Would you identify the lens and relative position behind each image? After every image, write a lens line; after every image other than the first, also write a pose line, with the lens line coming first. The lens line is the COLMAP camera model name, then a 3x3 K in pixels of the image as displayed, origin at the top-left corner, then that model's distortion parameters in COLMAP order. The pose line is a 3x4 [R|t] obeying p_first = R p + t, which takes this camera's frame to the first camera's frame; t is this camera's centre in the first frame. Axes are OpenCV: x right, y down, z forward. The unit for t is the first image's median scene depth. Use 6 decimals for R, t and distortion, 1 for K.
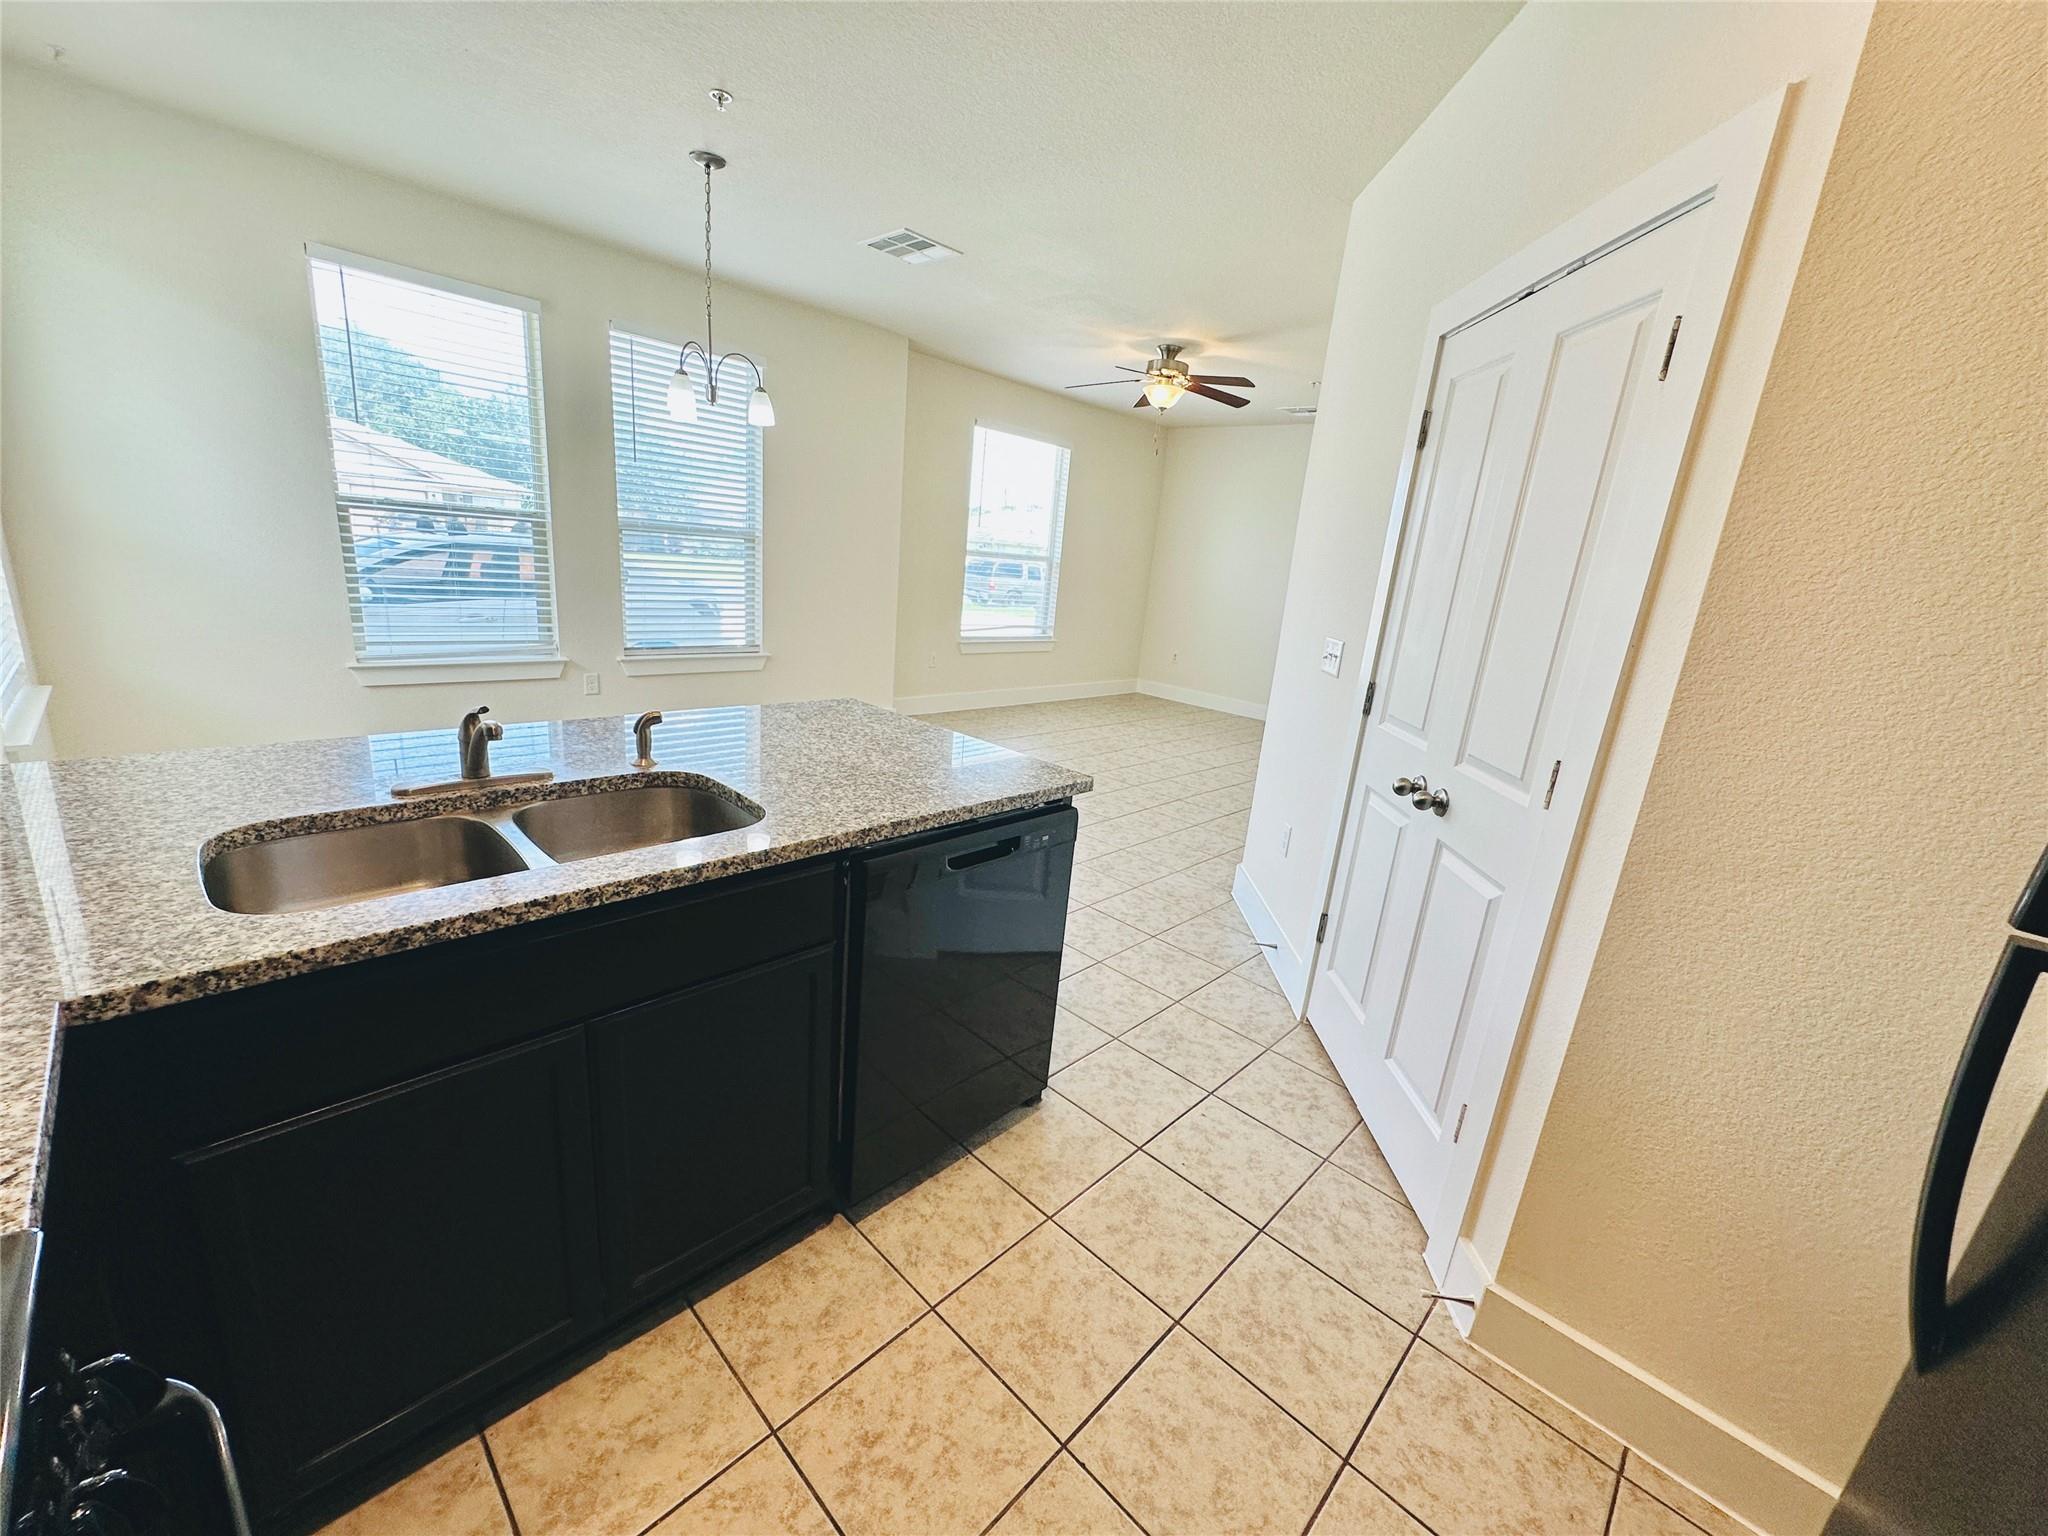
lens RADIAL K [[816.0, 0, 1021.7], [0, 816.0, 767.4], [0, 0, 1]] dist [-0.003793, 0.001479]
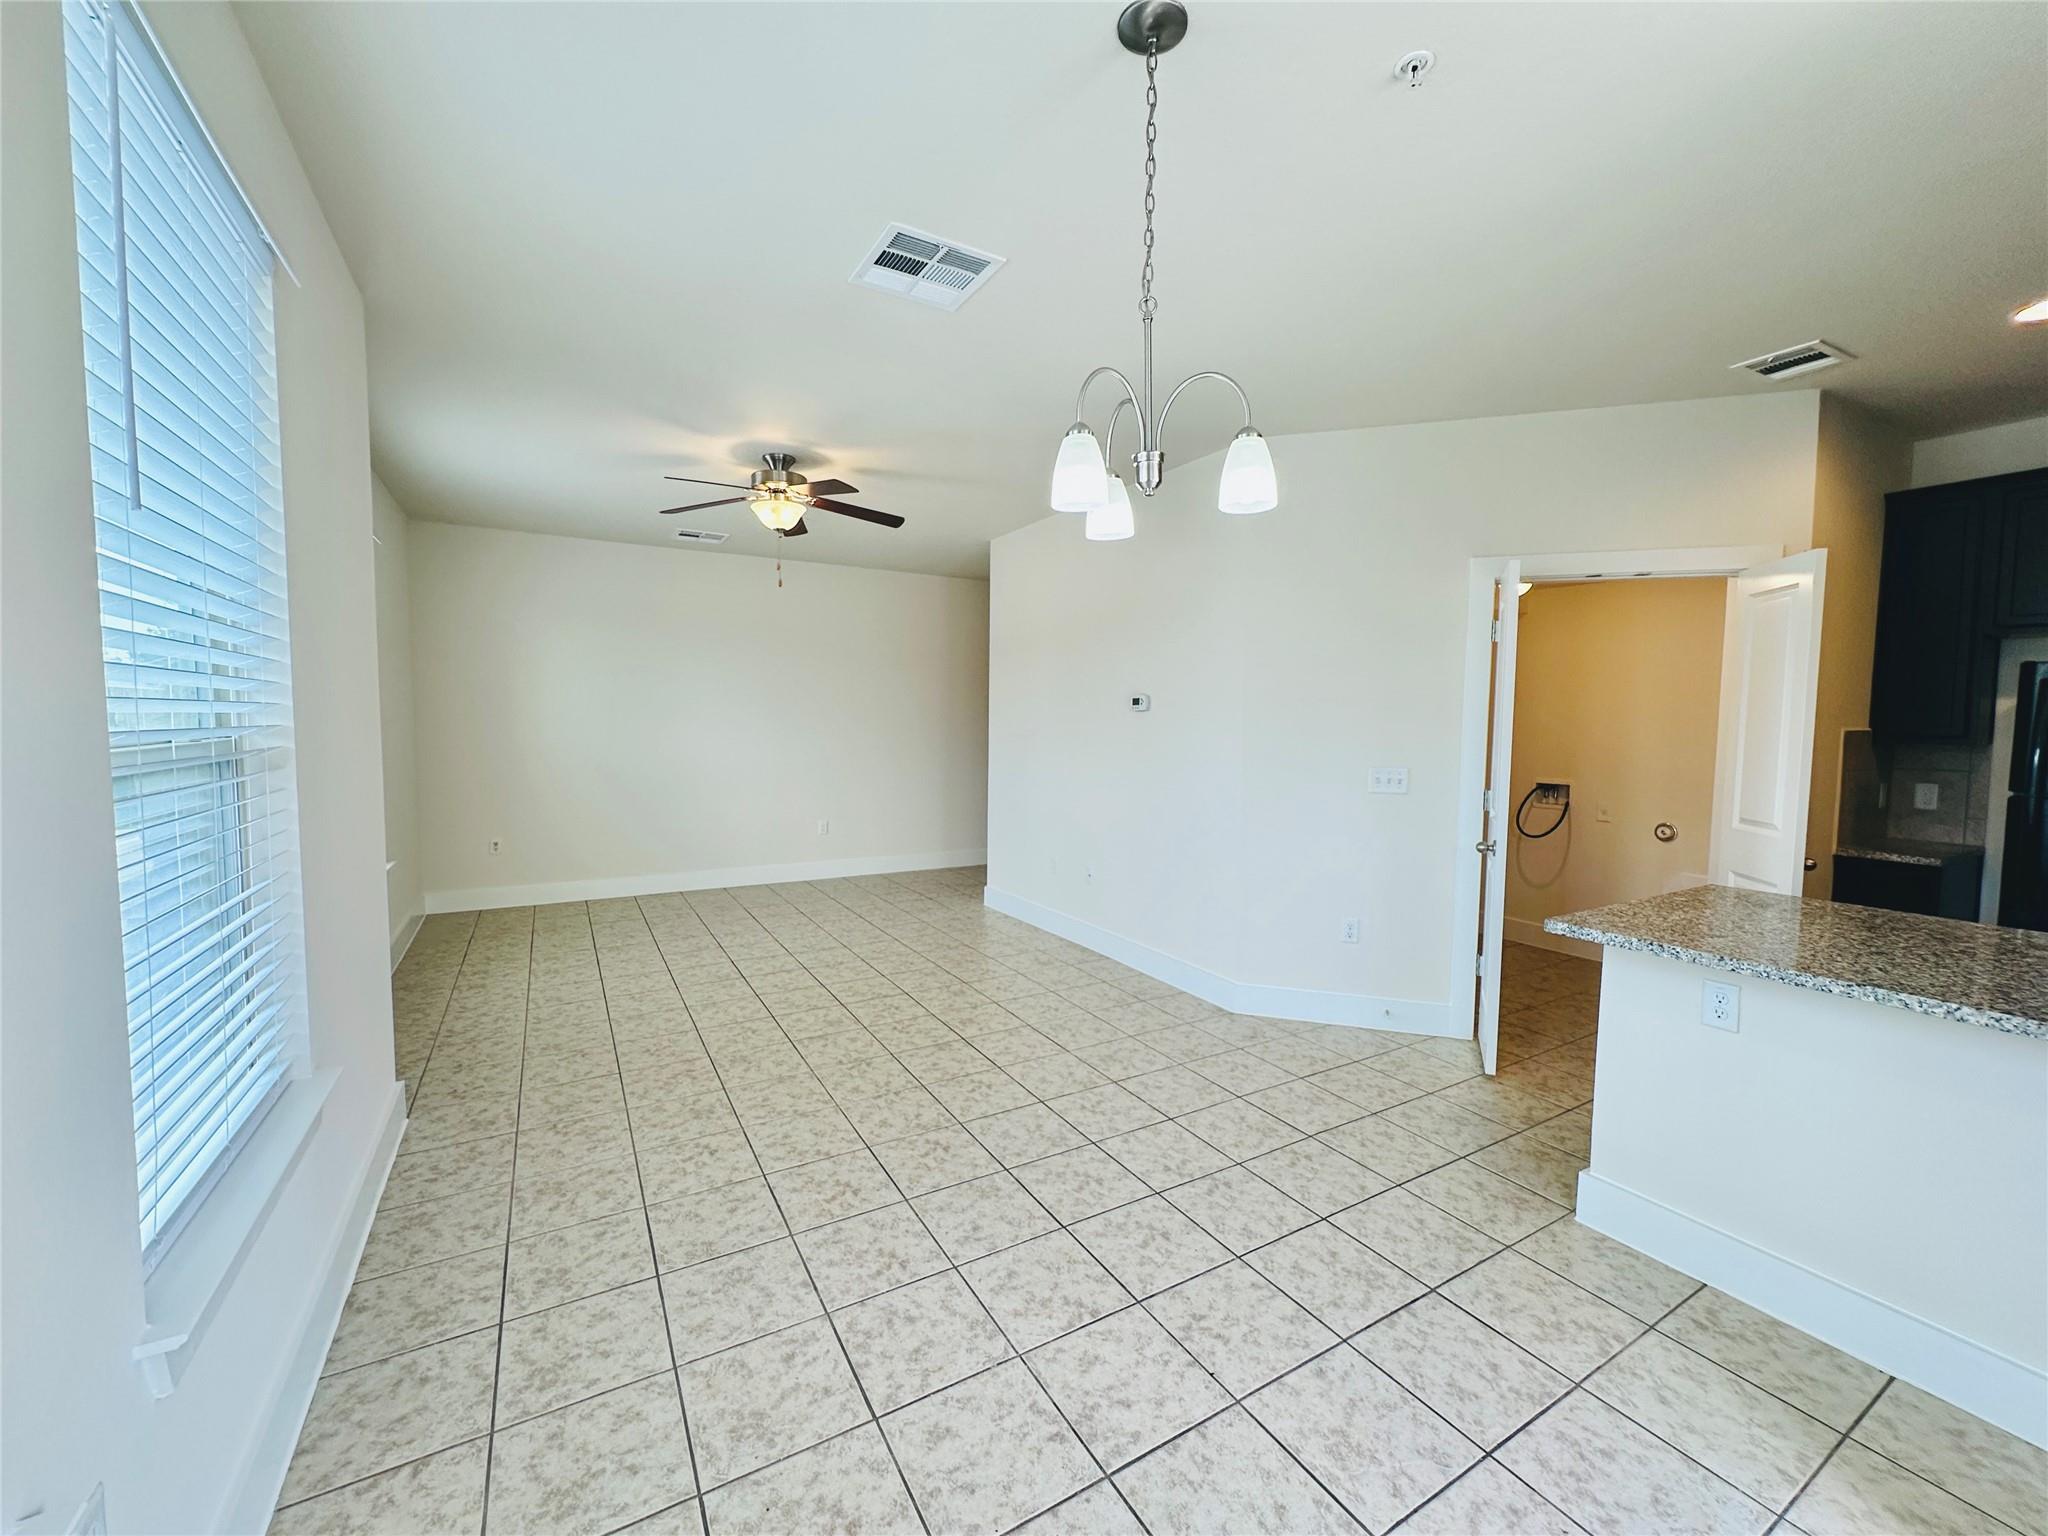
lens RADIAL K [[816.0, 0, 1026.9], [0, 816.0, 771.5], [0, 0, 1]] dist [-0.003793, 0.001479]
pose [[0.265844, -0.148148, 0.952564, -1.352164], [0.262940, 0.961798, 0.076202, -0.523002], [-0.927464, 0.230210, 0.294642, 1.472607]]
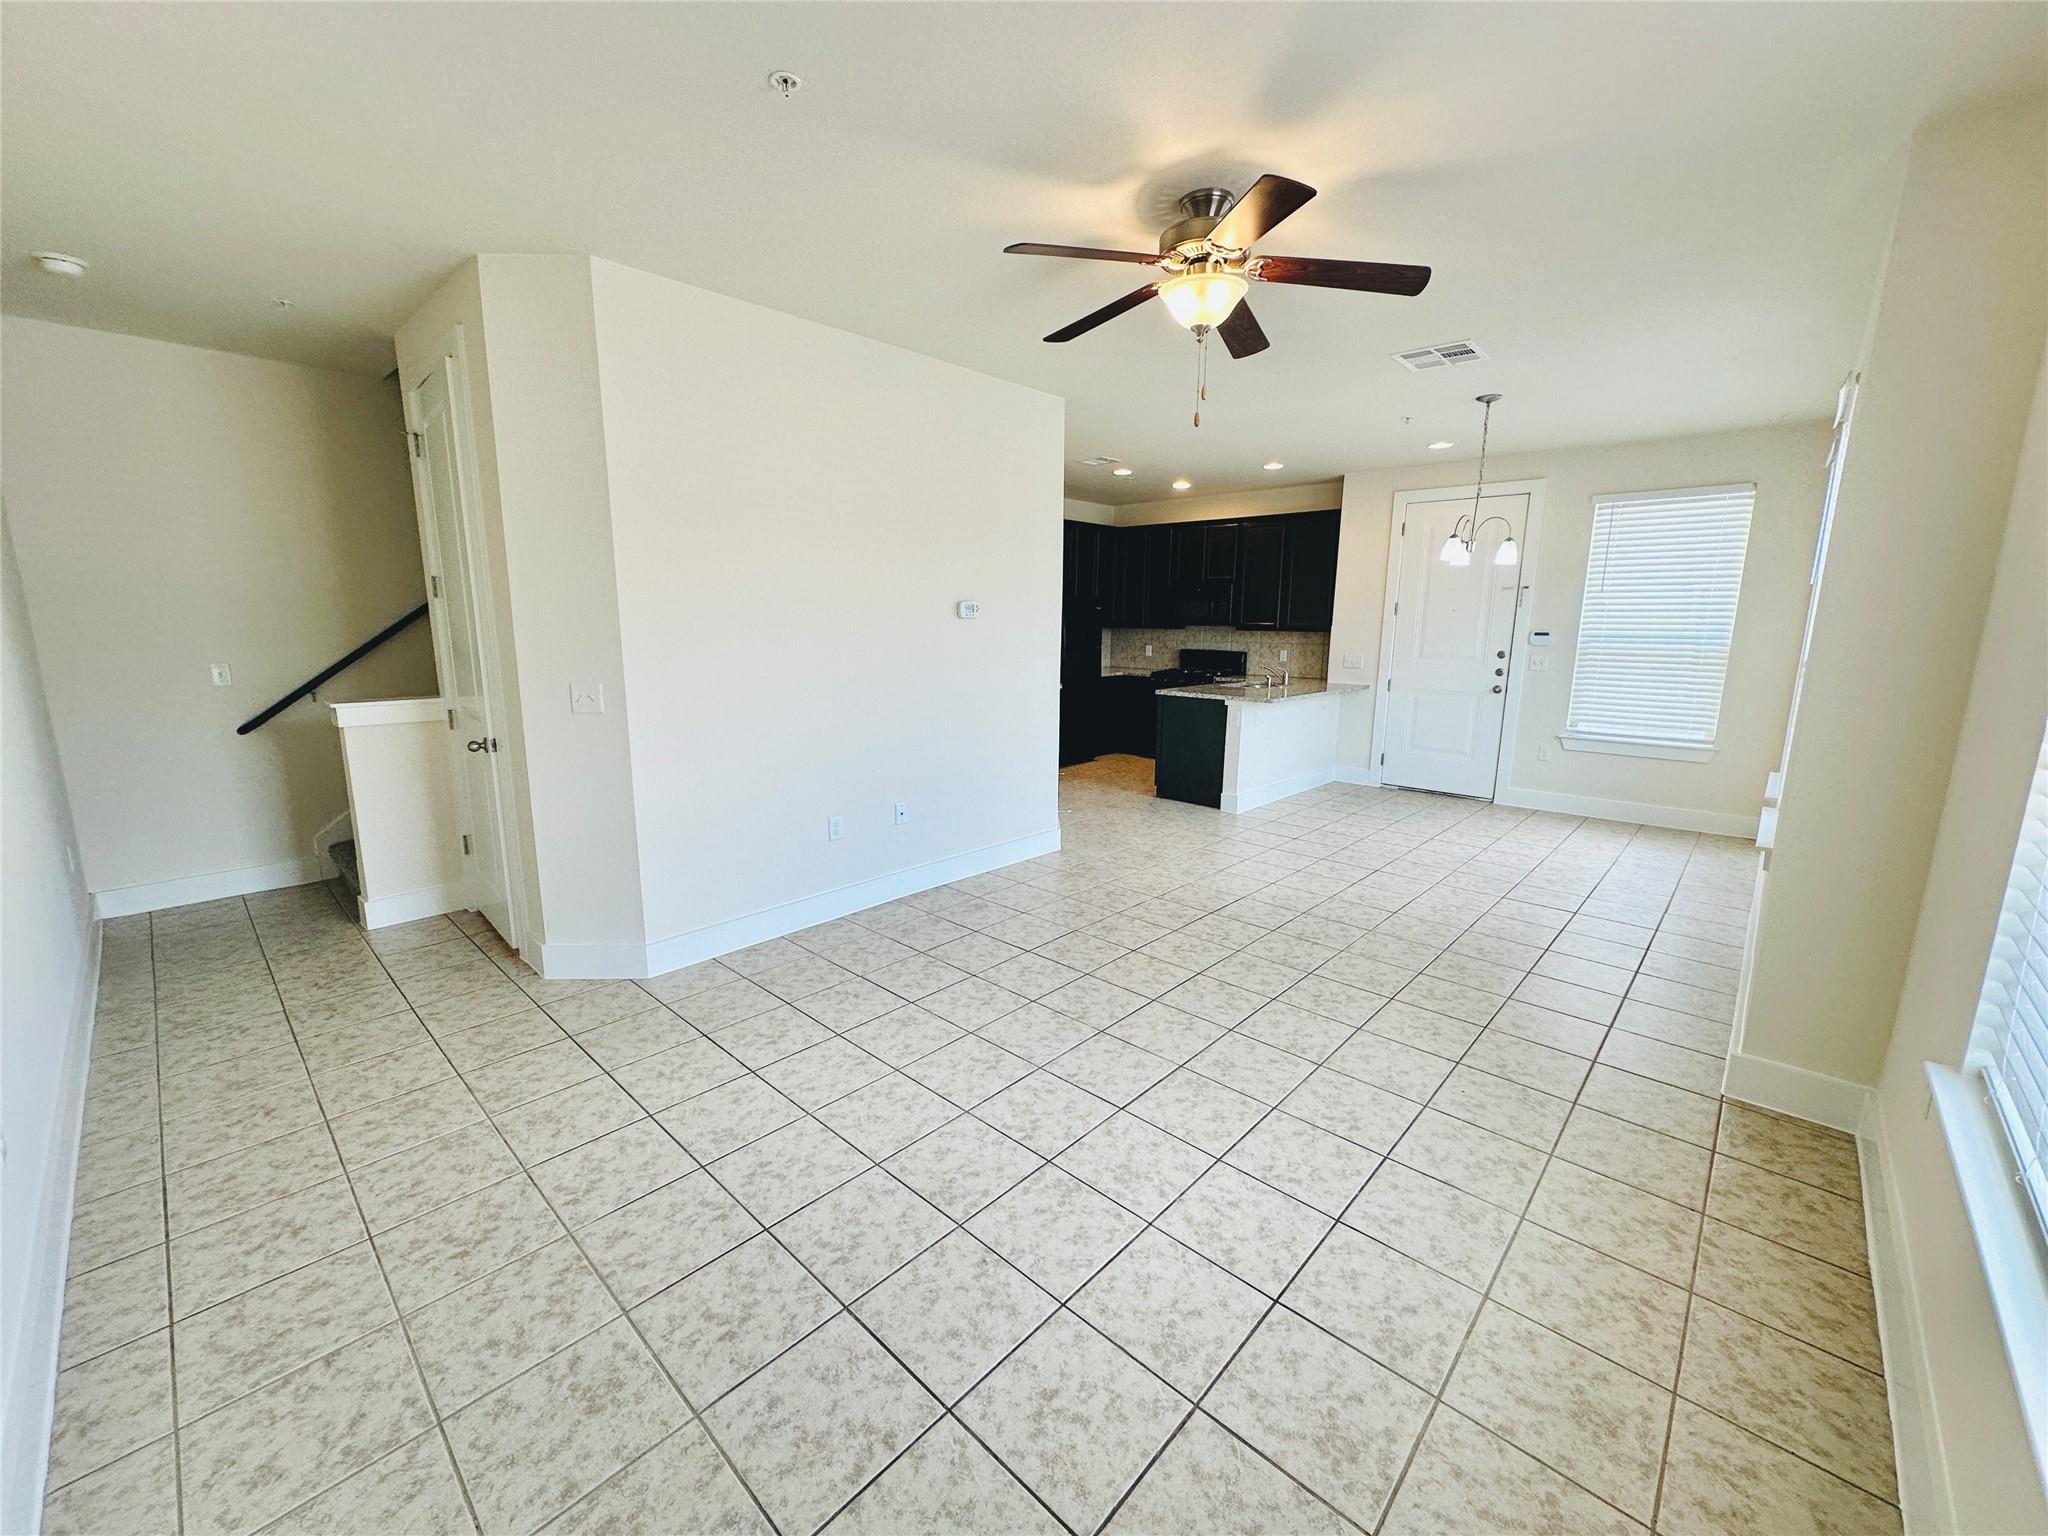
lens RADIAL K [[816.0, 0, 1023.3], [0, 816.0, 765.8], [0, 0, 1]] dist [-0.003793, 0.001479]
pose [[-0.994885, -0.093308, -0.038697, 0.667071], [-0.100881, 0.898138, 0.427985, -0.992228], [-0.005179, 0.429699, -0.902957, 3.796095]]
